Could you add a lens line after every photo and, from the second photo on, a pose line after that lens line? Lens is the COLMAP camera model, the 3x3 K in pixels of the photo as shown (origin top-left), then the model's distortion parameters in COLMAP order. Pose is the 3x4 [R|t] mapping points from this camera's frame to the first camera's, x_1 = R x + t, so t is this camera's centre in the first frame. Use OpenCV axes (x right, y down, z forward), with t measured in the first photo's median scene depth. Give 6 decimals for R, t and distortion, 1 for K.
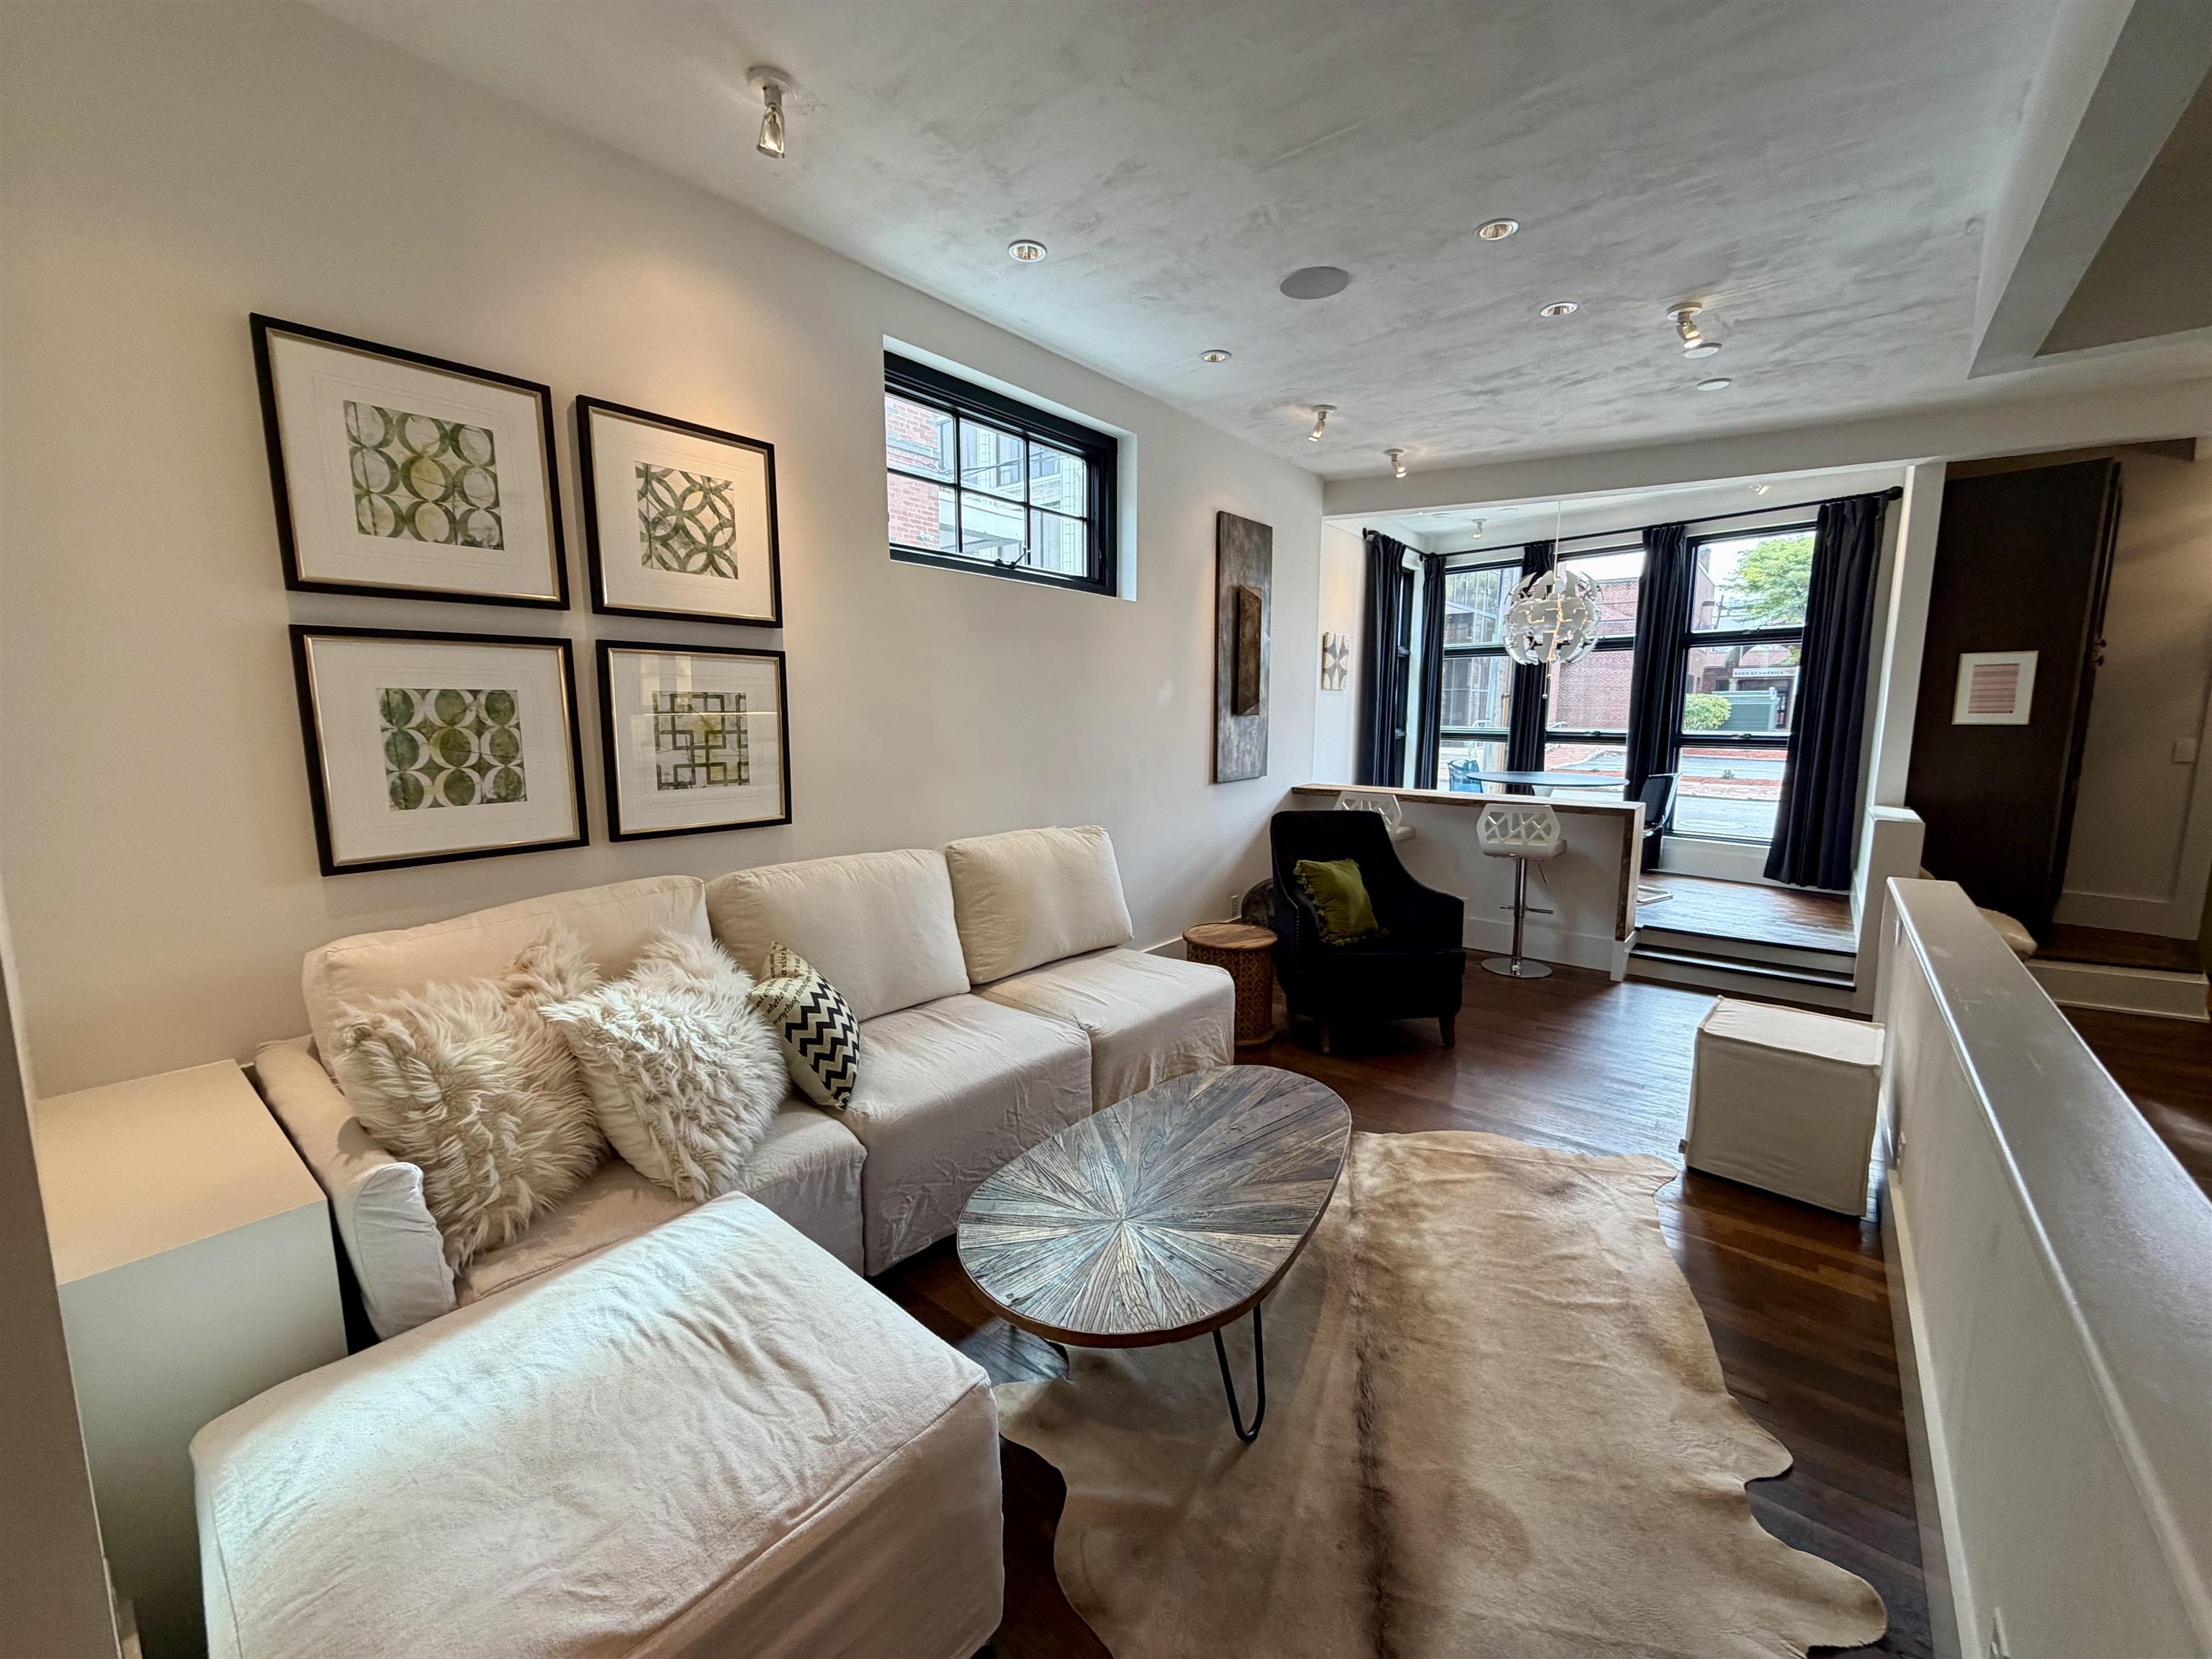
lens RADIAL K [[880.7, 0, 1100.8], [0, 880.7, 833.5], [0, 0, 1]] dist [-0.001184, -0.000165]
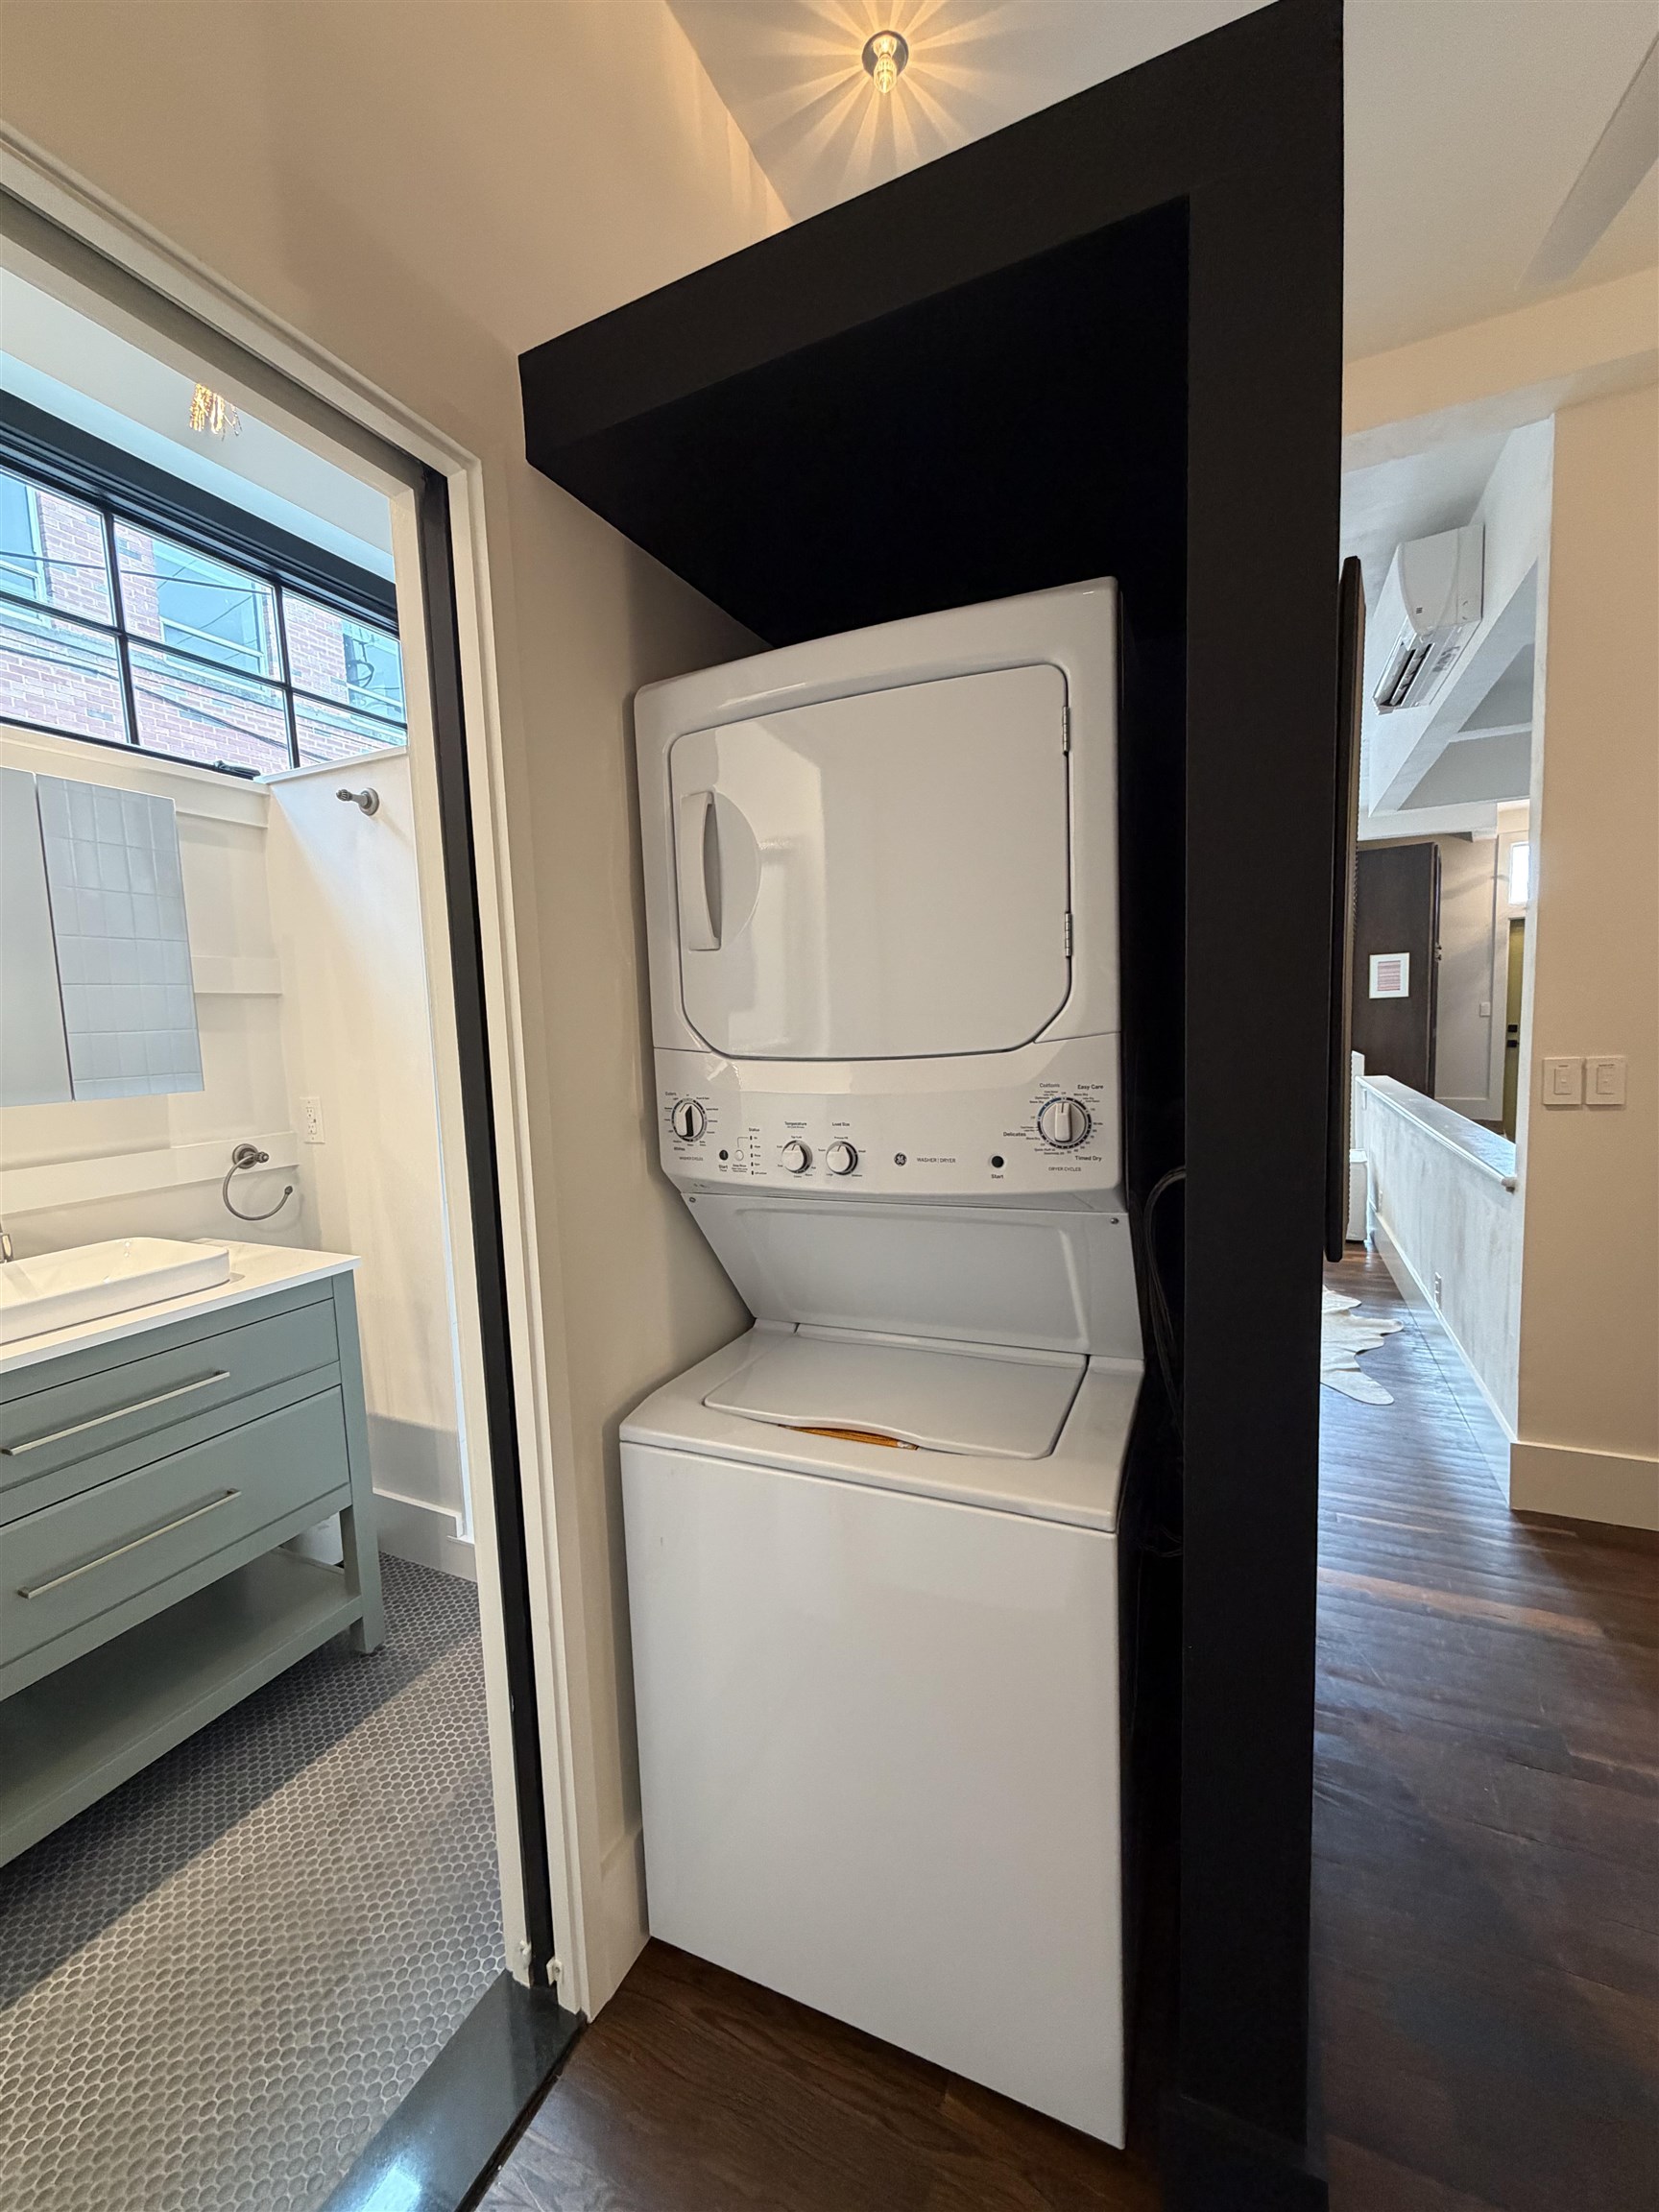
lens RADIAL K [[902.0, 0, 829.5], [0, 902.0, 1106.0], [0, 0, 1]] dist [-0.002587, -0.000310]
pose [[0.969323, -0.059381, 0.238508, -0.467594], [0.069936, 0.996901, -0.036031, 0.073999], [-0.235629, 0.051606, 0.970472, -0.424553]]
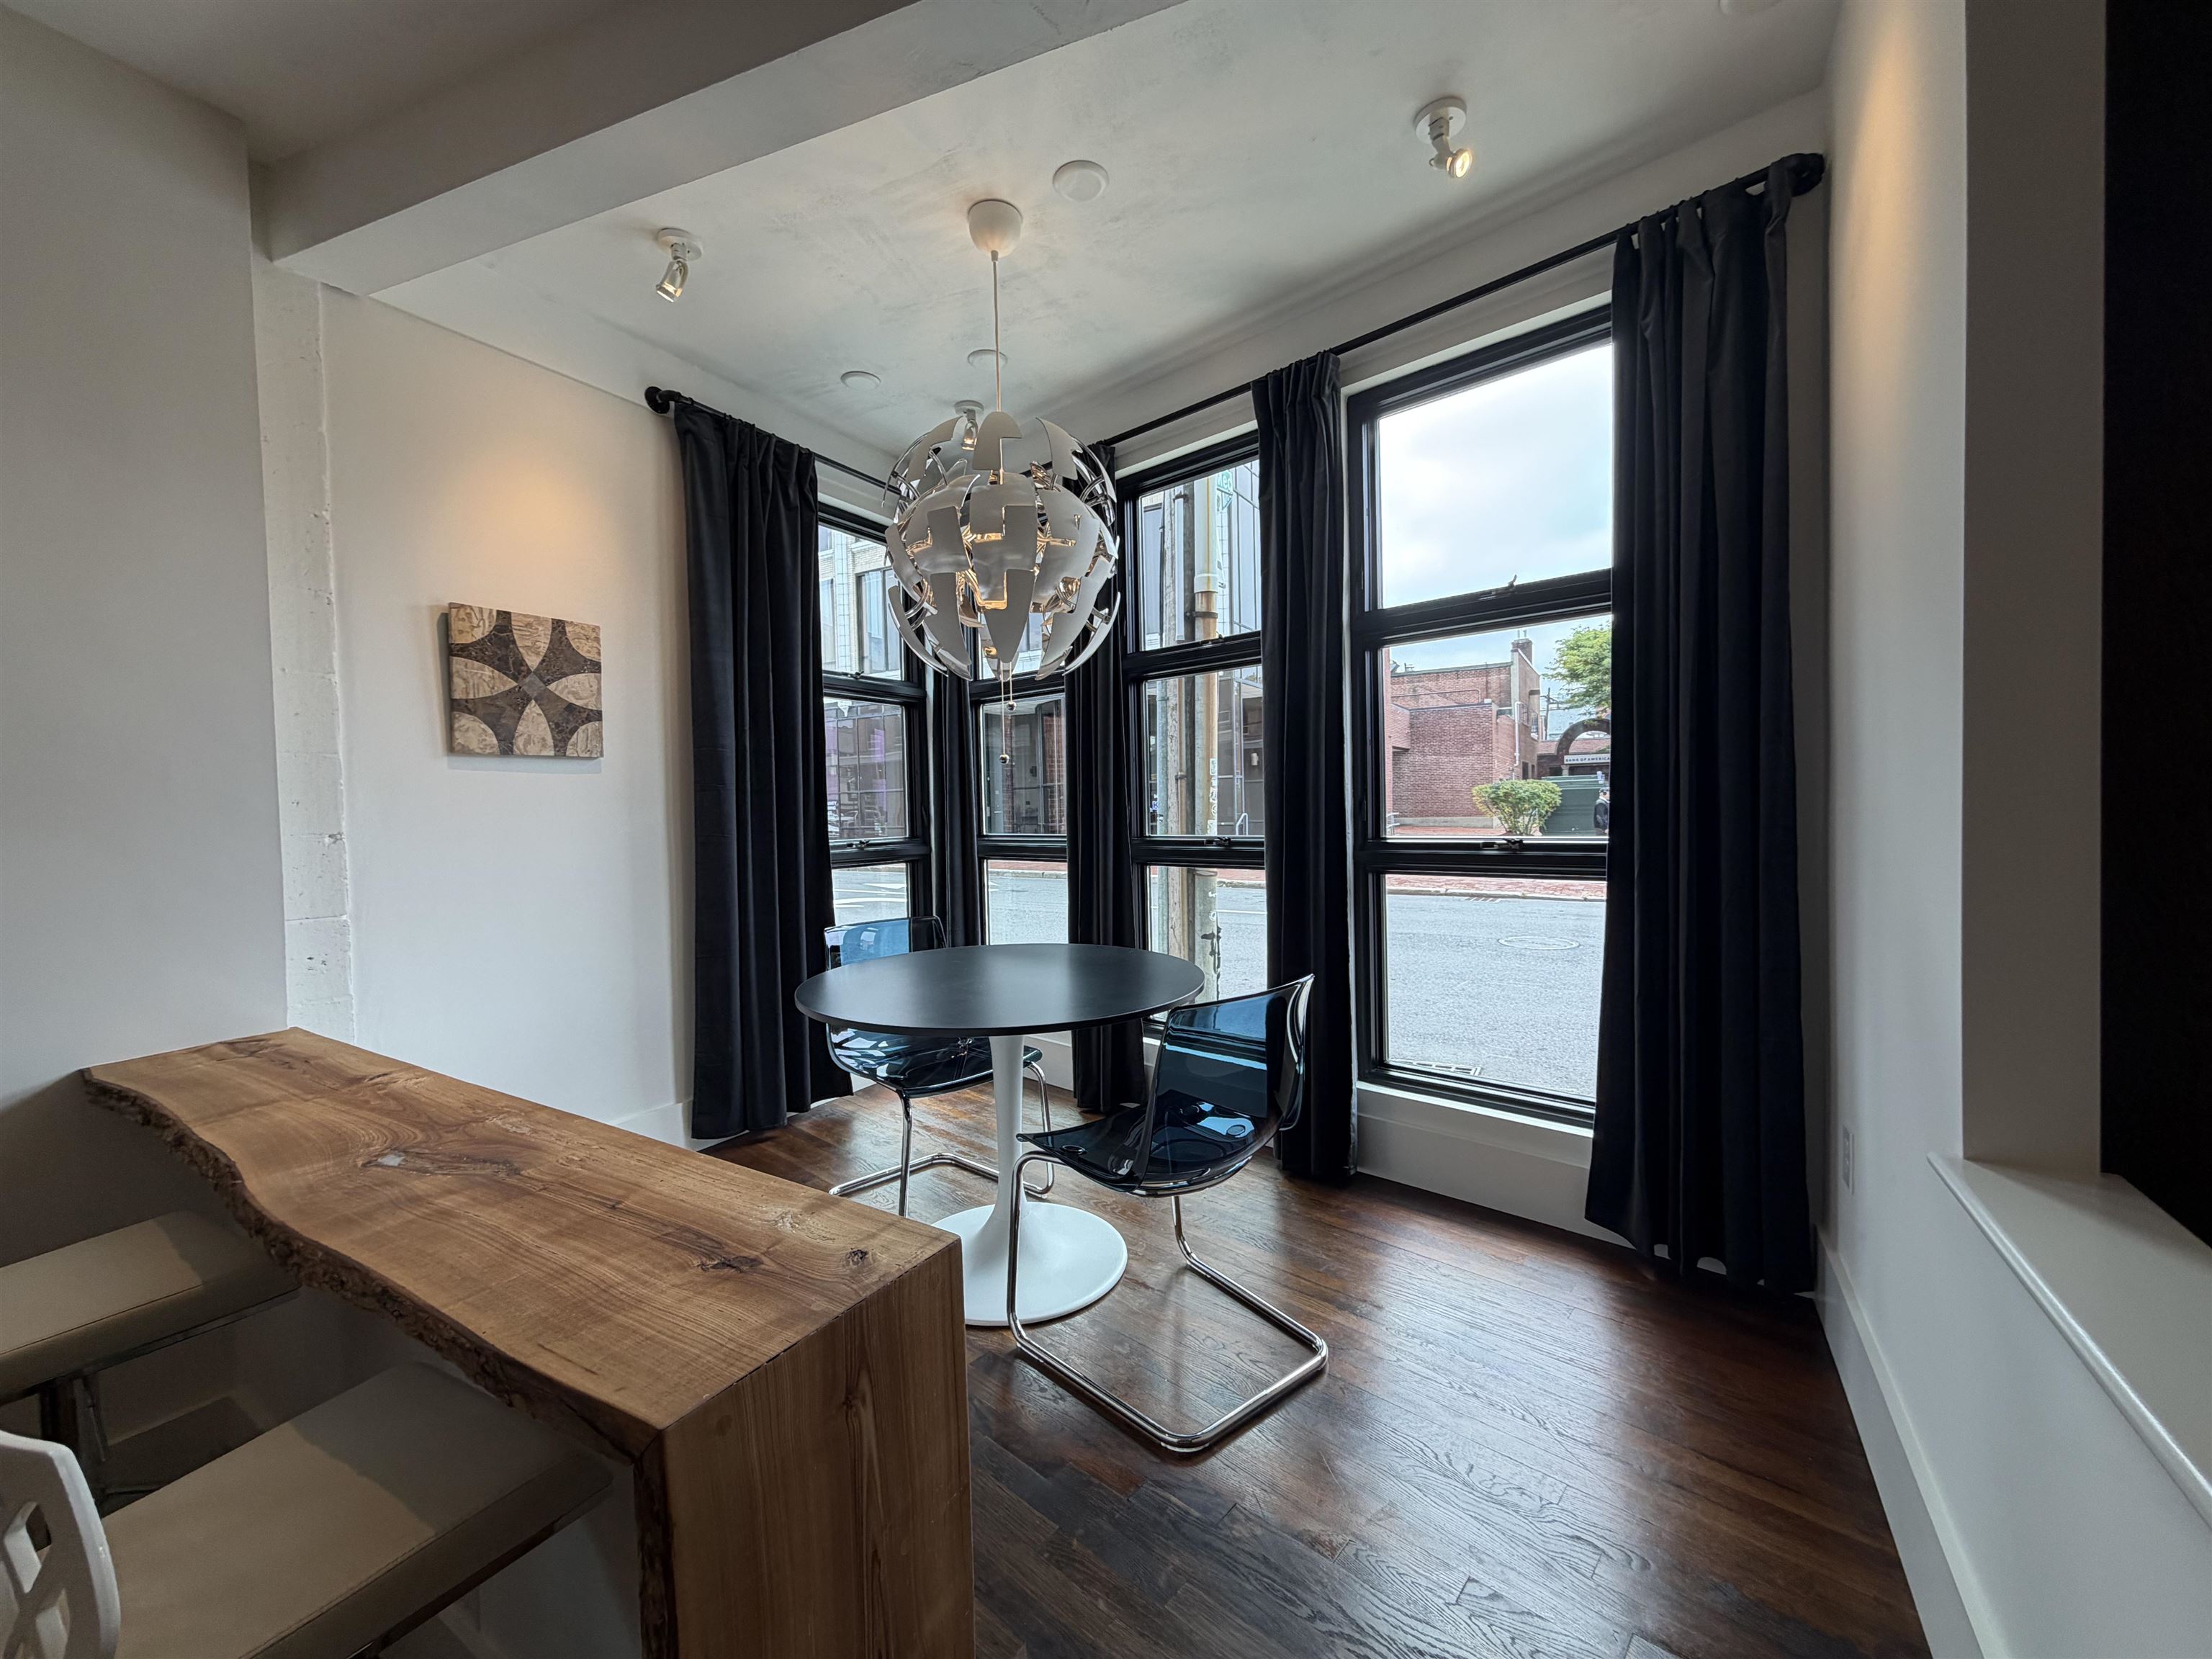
lens RADIAL K [[875.1, 0, 1100.7], [0, 875.1, 837.4], [0, 0, 1]] dist [-0.000605, -0.000004]
pose [[0.992014, -0.029144, 0.122718, 0.752015], [0.042215, 0.993544, -0.105301, -0.121157], [-0.118857, 0.109641, 0.986839, 0.945568]]
